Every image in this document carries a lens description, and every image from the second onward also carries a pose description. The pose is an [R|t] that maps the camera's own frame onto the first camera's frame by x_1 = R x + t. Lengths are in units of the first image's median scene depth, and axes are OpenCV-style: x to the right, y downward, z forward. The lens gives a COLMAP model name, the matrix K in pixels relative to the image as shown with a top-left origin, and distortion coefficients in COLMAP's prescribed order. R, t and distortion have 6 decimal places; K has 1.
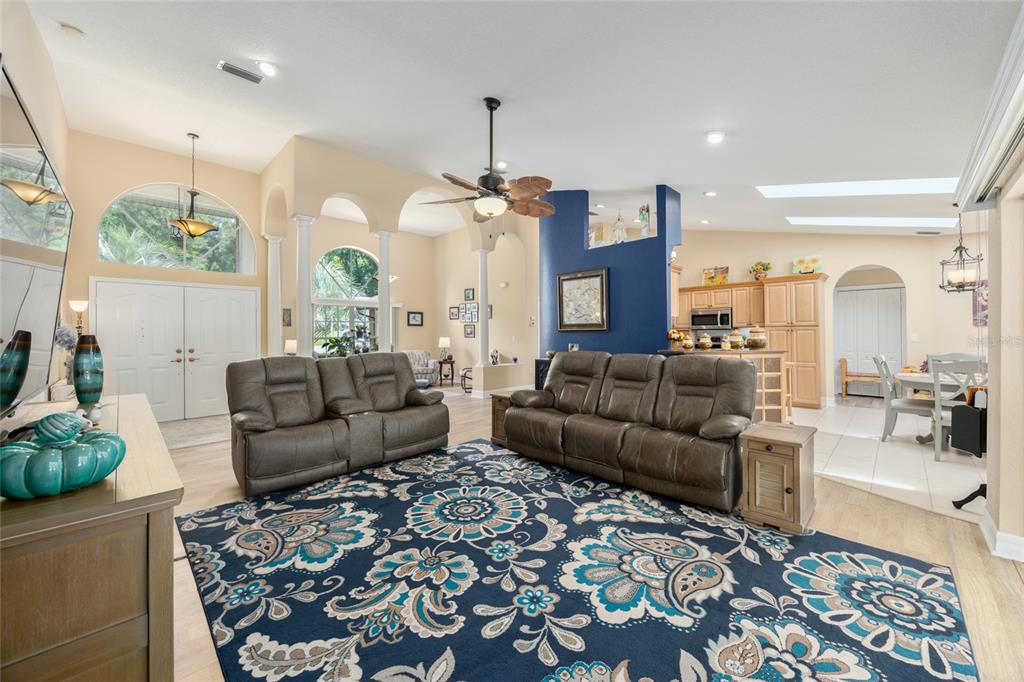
lens RADIAL K [[390.9, 0, 517.7], [0, 390.9, 329.2], [0, 0, 1]] dist [-0.002485, -0.000174]
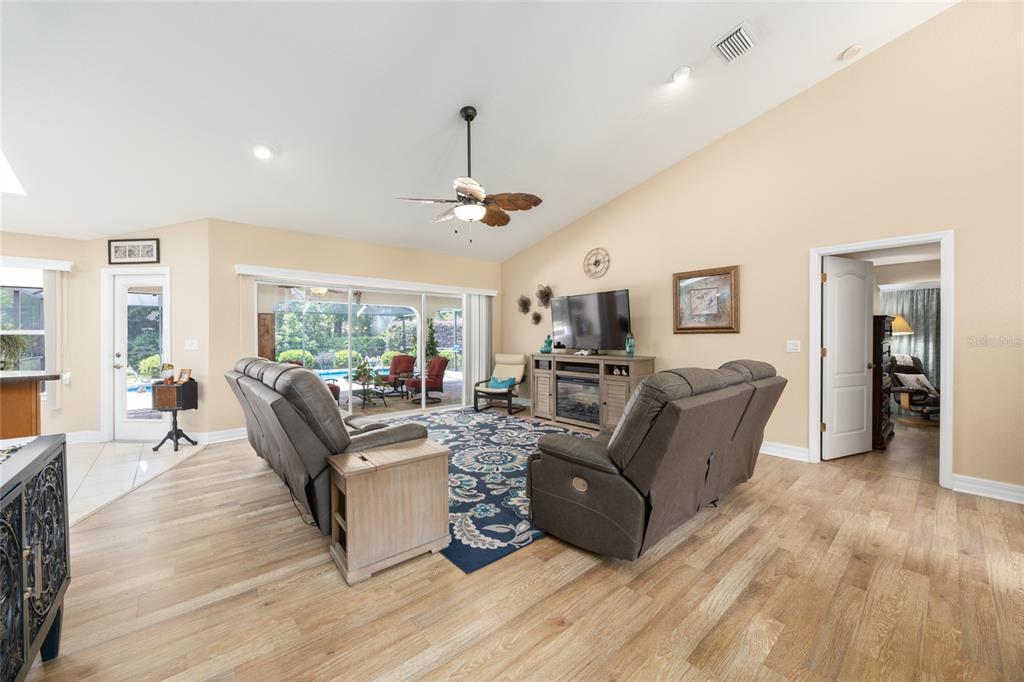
lens RADIAL K [[385.9, 0, 513.8], [0, 385.9, 338.9], [0, 0, 1]] dist [-0.001757, -0.000036]
pose [[-0.997474, 0.010099, 0.070317, -0.289176], [0.009942, 0.999947, -0.002587, 0.034456], [-0.070340, -0.001881, -0.997521, 2.302605]]
